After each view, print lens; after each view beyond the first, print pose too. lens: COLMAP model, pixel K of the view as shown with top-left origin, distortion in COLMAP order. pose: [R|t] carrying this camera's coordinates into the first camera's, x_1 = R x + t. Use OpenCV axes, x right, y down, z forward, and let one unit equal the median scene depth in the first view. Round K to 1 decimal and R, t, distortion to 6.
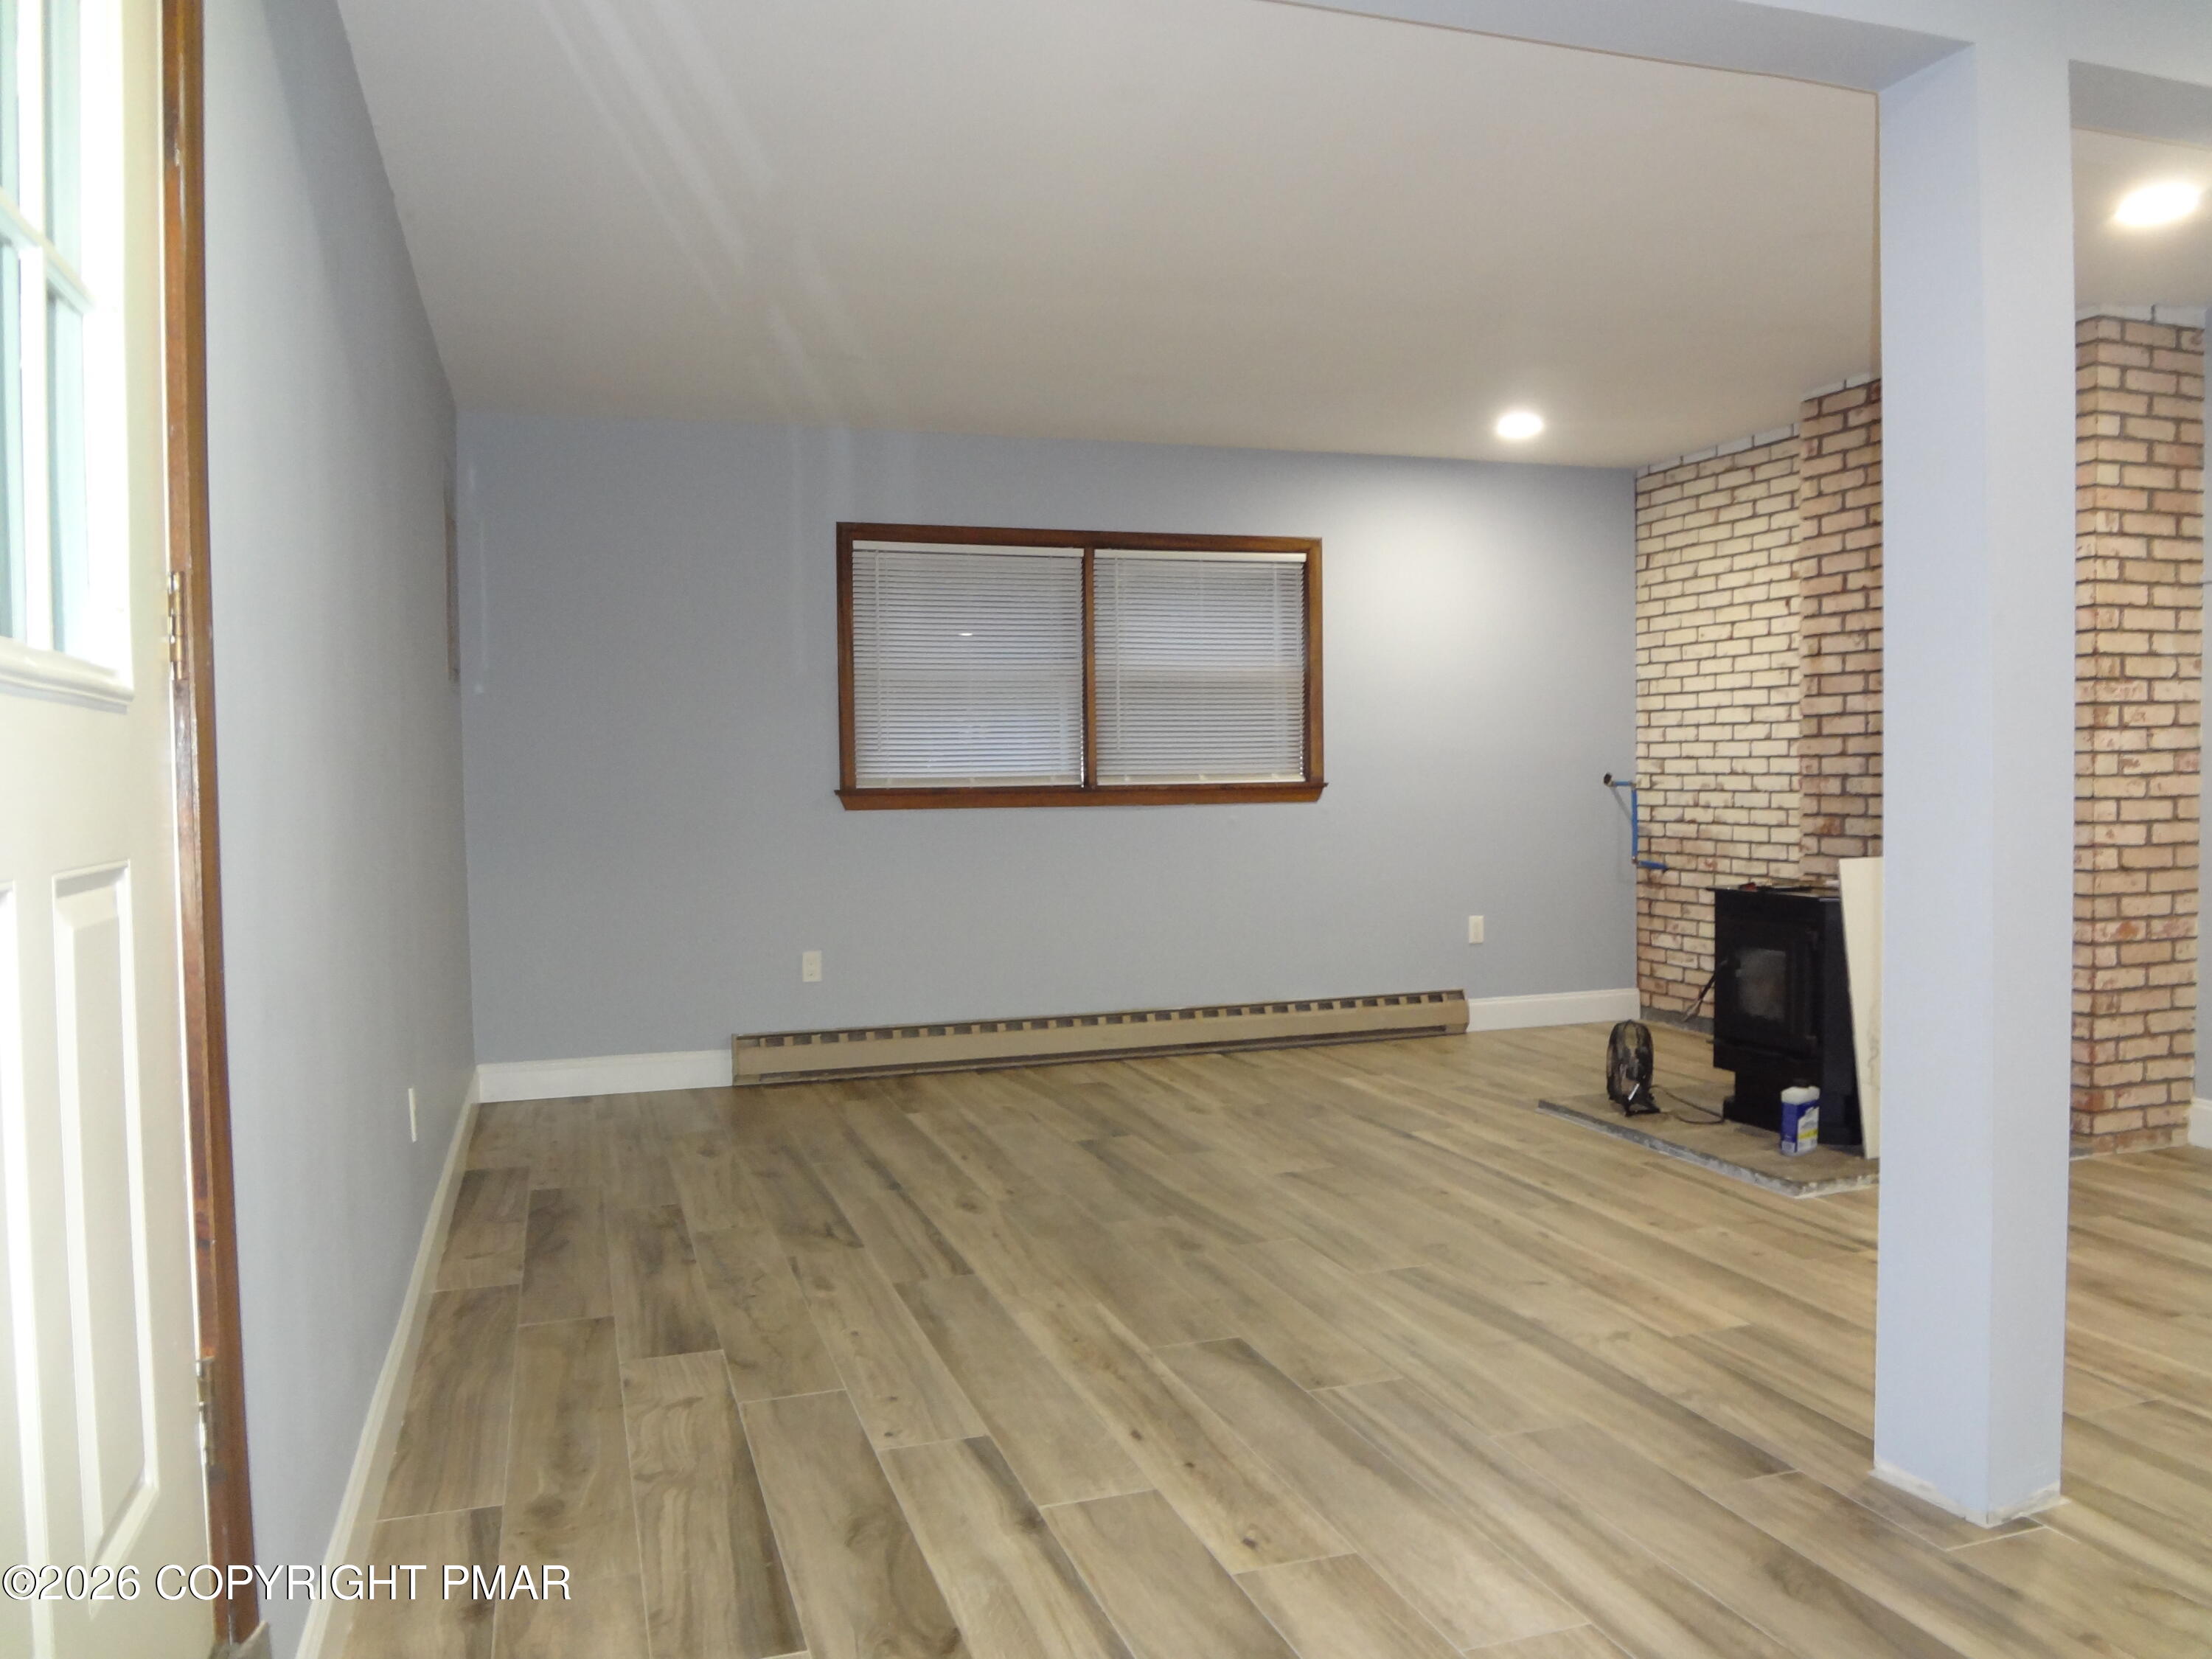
lens RADIAL K [[1639.2, 0, 1106.0], [0, 1639.2, 829.5], [0, 0, 1]] dist [-0.042692, 0.009333]
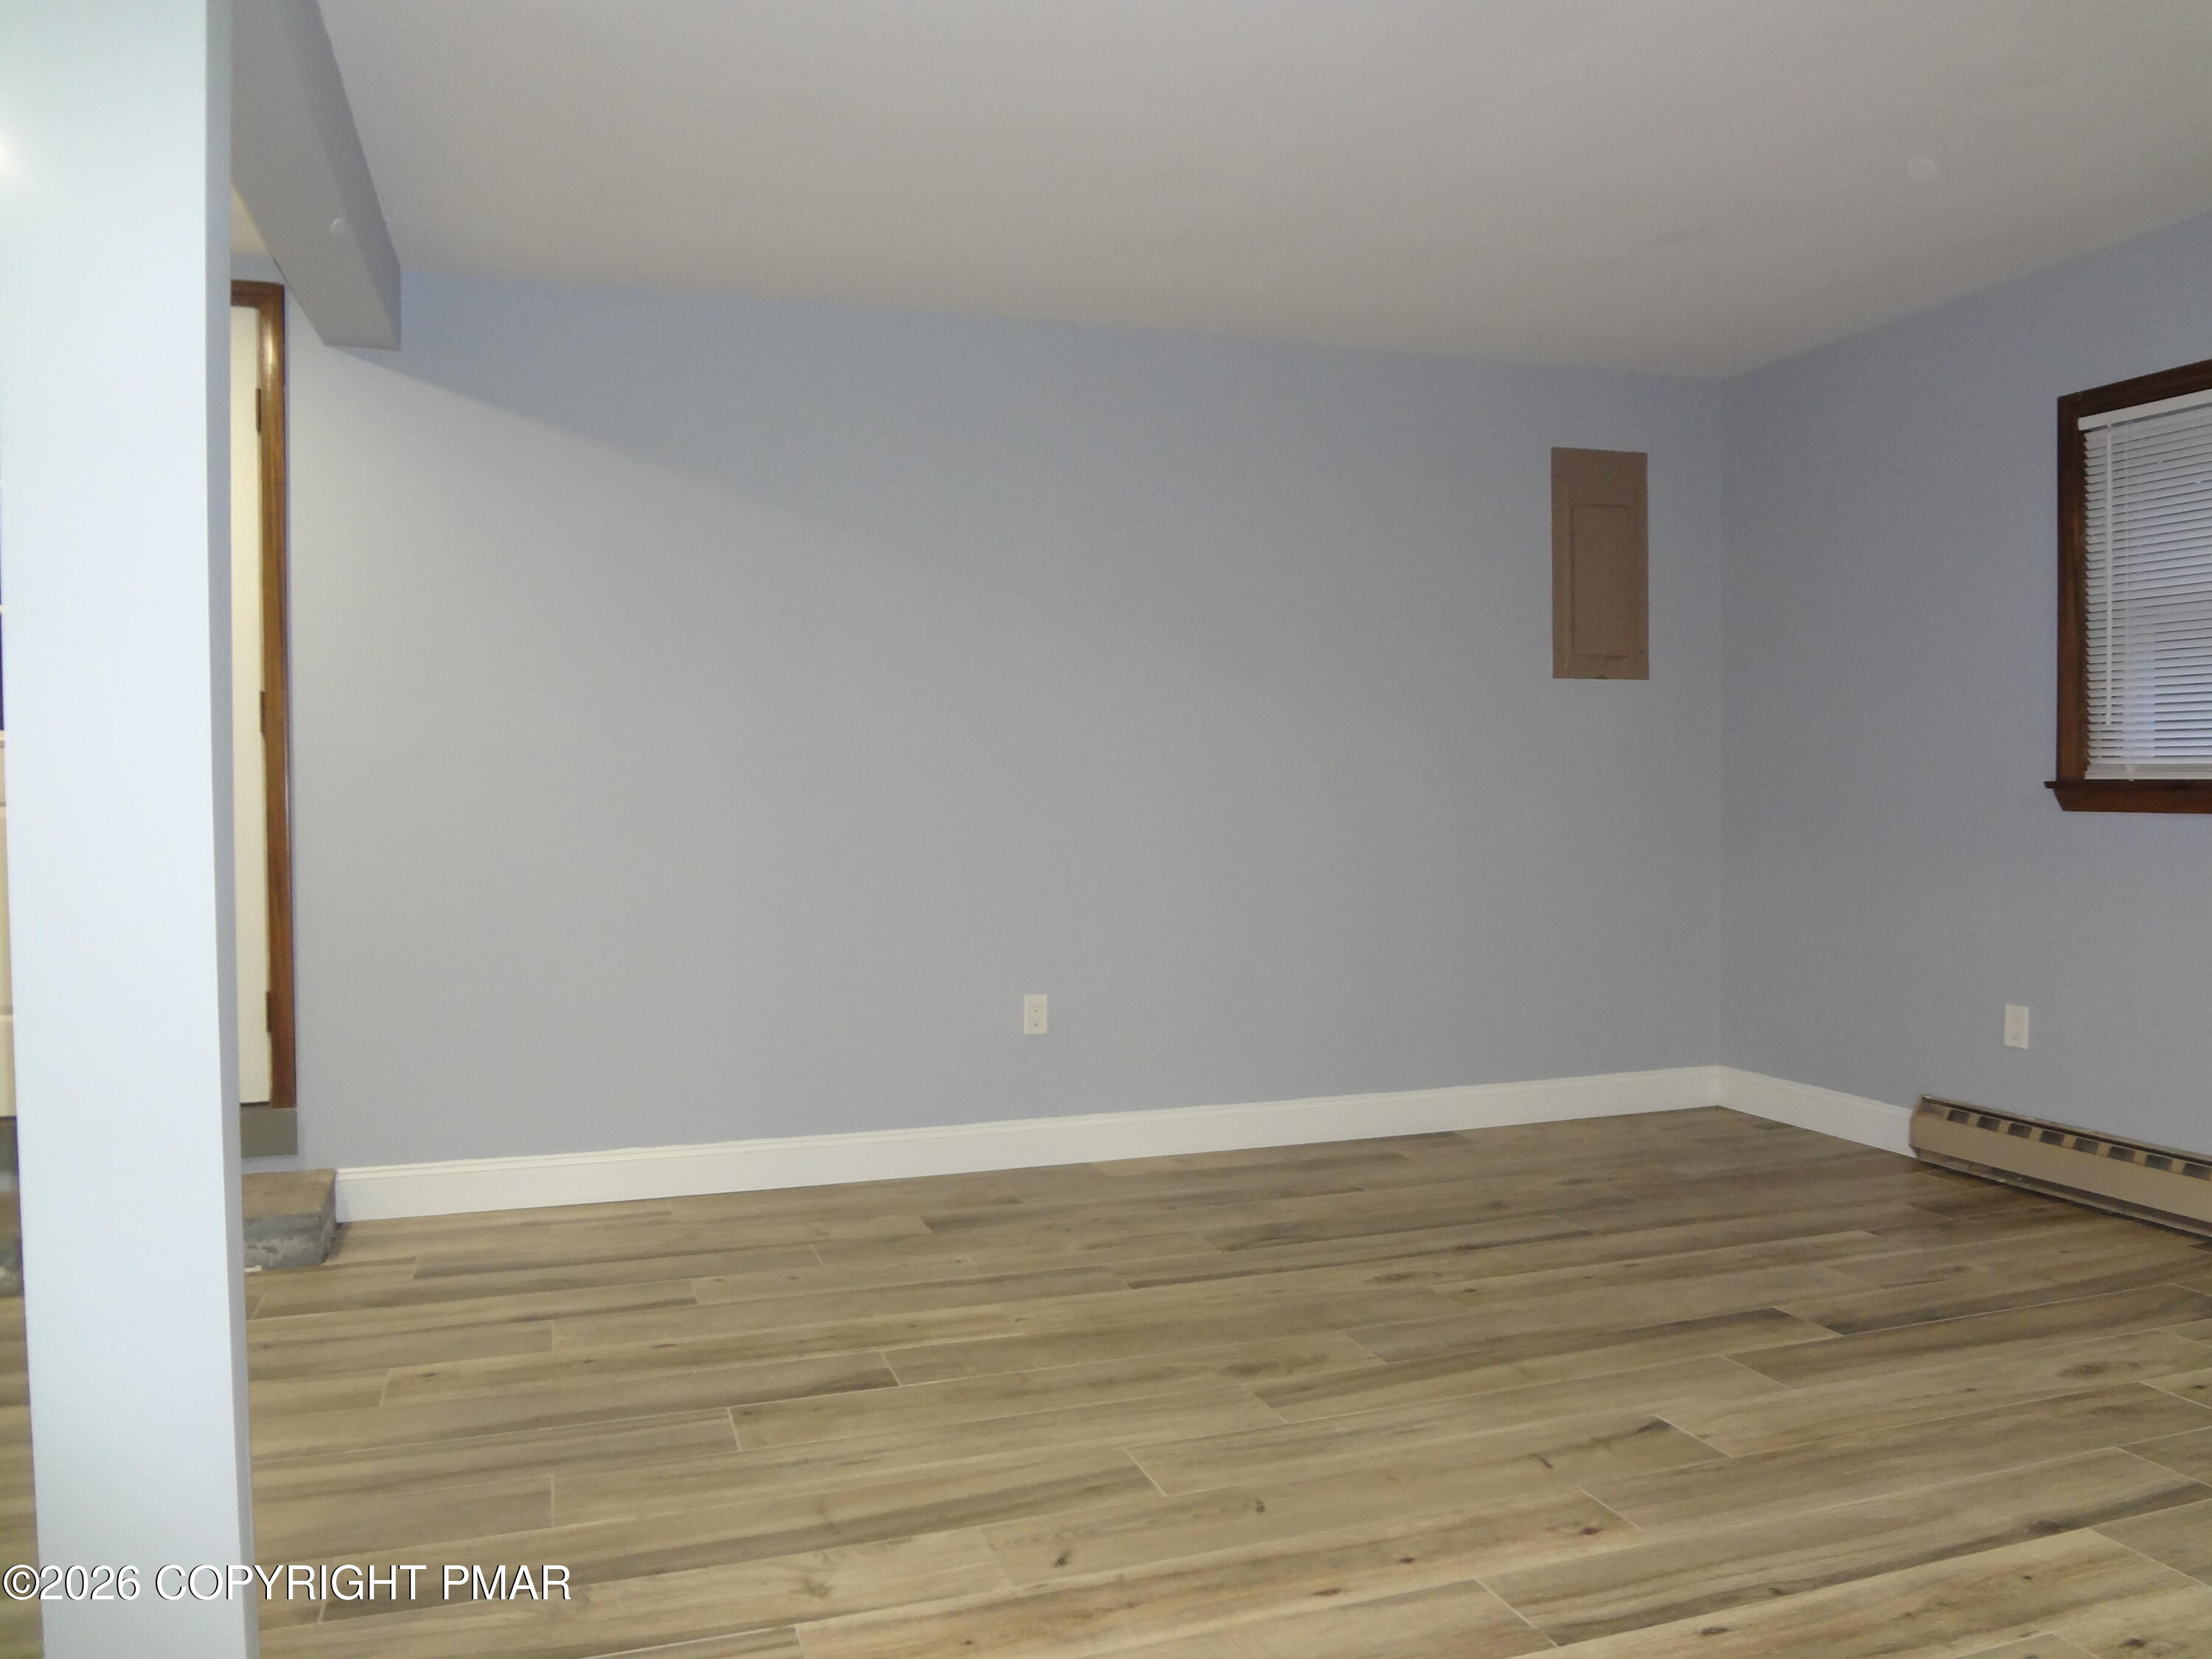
lens RADIAL K [[1639.2, 0, 1106.0], [0, 1639.2, 829.5], [0, 0, 1]] dist [-0.042692, 0.009333]
pose [[0.004228, 0.038621, -0.999245, 0.833479], [-0.026036, 0.998919, 0.038499, -0.031456], [0.999652, 0.025854, 0.005229, 0.938752]]
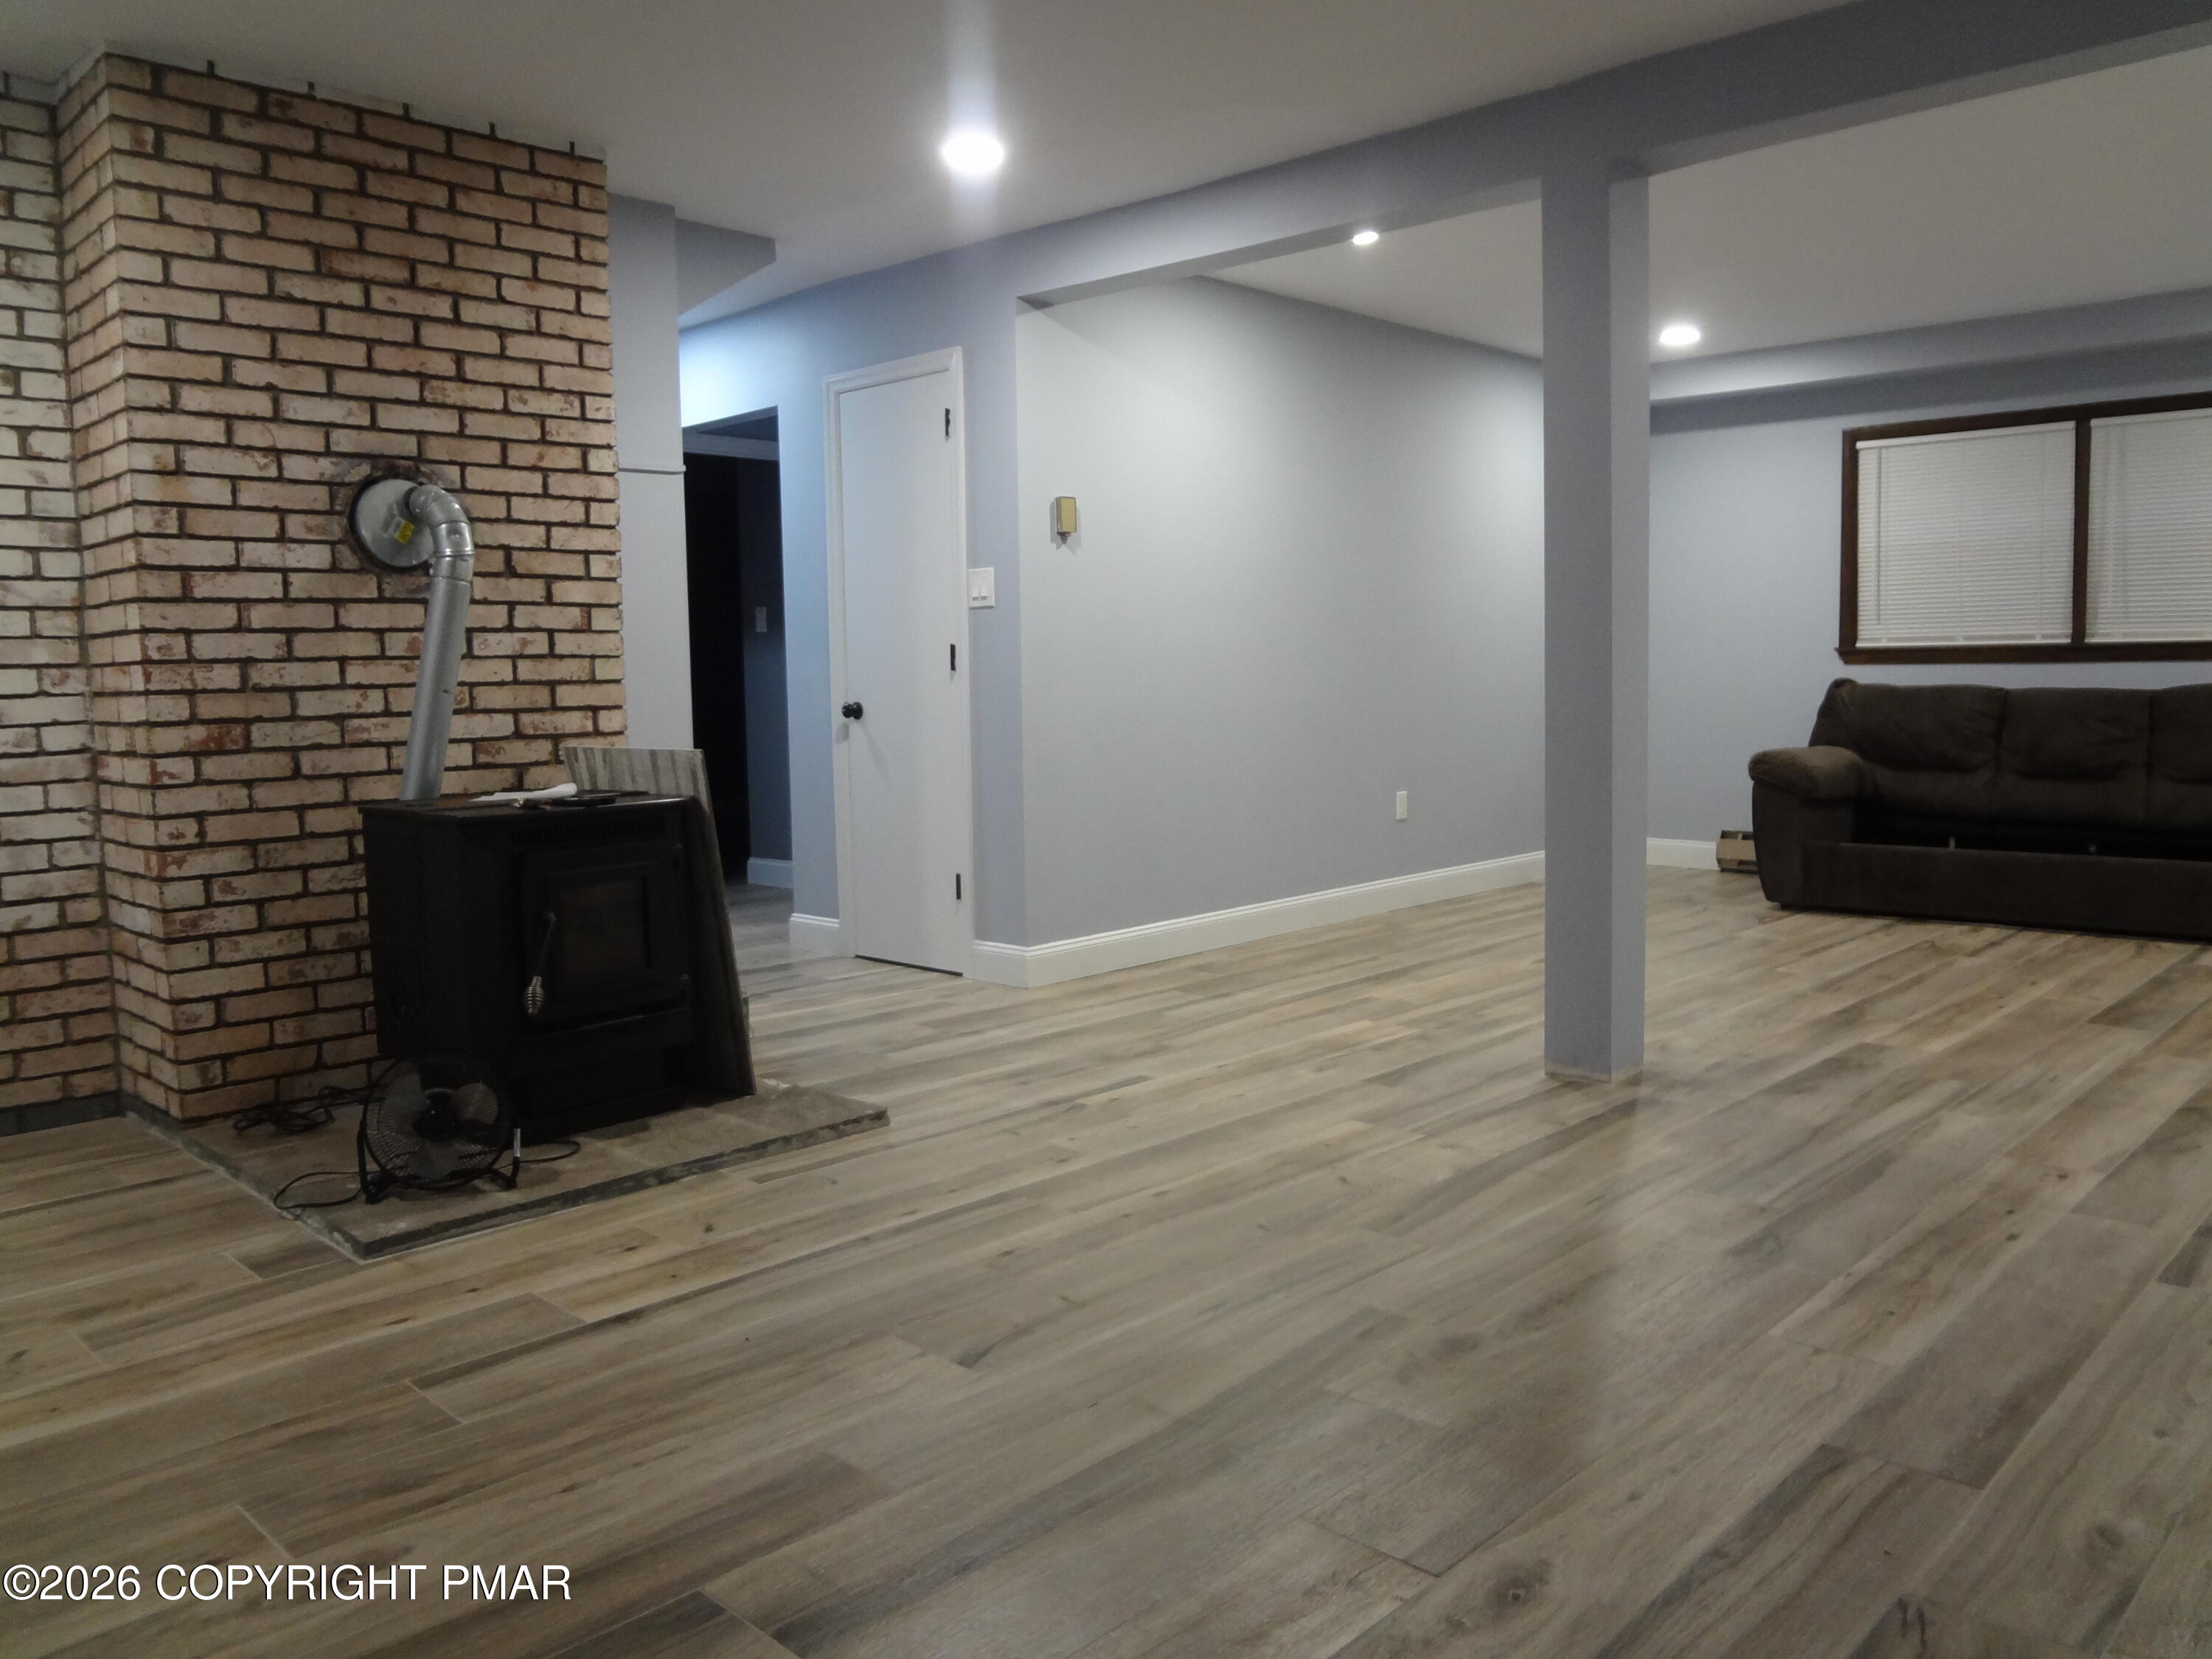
lens RADIAL K [[1639.2, 0, 1106.0], [0, 1639.2, 829.5], [0, 0, 1]] dist [-0.042692, 0.009333]
pose [[-0.460859, -0.062696, 0.885256, -0.440031], [0.056867, 0.993365, 0.099957, -0.014850], [-0.885650, 0.096408, -0.454236, 1.413150]]
